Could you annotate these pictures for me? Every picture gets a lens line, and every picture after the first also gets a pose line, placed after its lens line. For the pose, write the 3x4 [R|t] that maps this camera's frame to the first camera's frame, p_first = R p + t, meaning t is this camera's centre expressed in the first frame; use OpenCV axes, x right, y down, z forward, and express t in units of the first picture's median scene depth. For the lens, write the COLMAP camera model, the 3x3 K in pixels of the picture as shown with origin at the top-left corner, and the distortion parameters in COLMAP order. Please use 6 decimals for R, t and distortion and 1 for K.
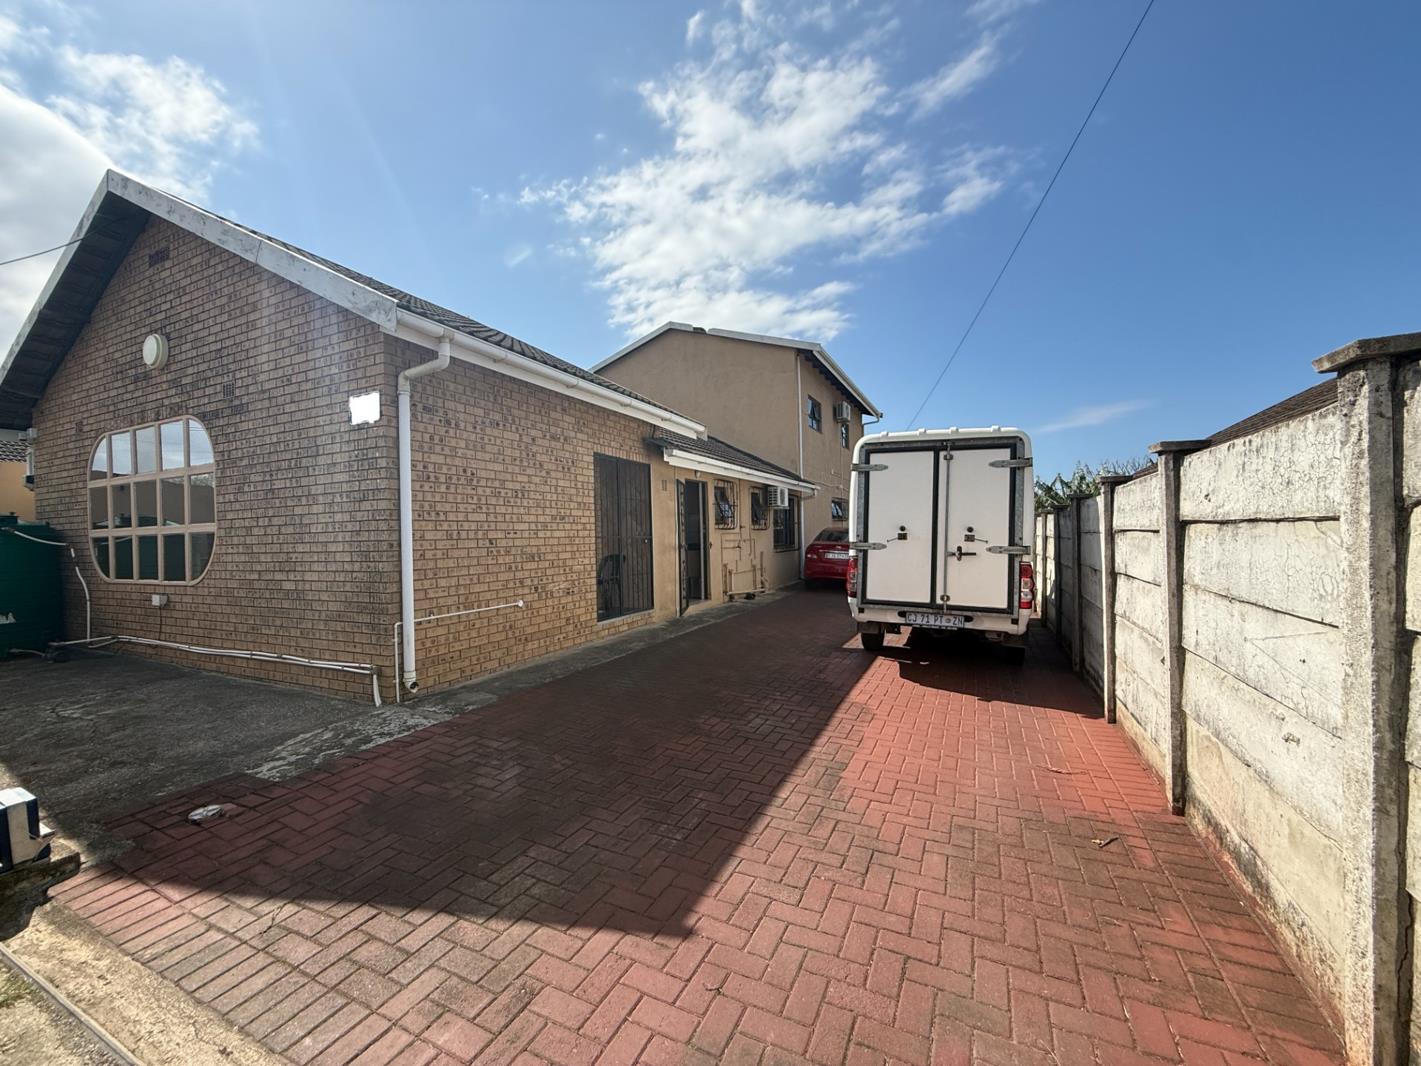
lens RADIAL K [[572.6, 0, 712.4], [0, 572.6, 536.5], [0, 0, 1]] dist [-0.002046, 0.001494]
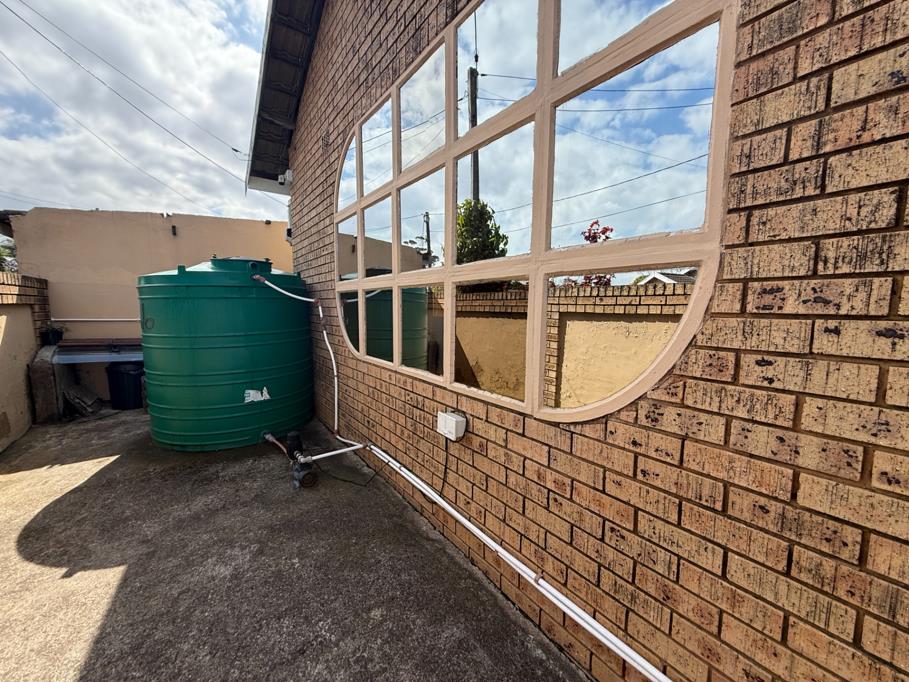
lens RADIAL K [[366.3, 0, 452.2], [0, 366.3, 342.5], [0, 0, 1]] dist [-0.002046, 0.001494]
pose [[0.875975, 0.076627, -0.476231, -0.749233], [-0.029049, 0.993890, 0.106487, 0.012357], [0.481481, -0.079446, 0.872848, 0.673912]]
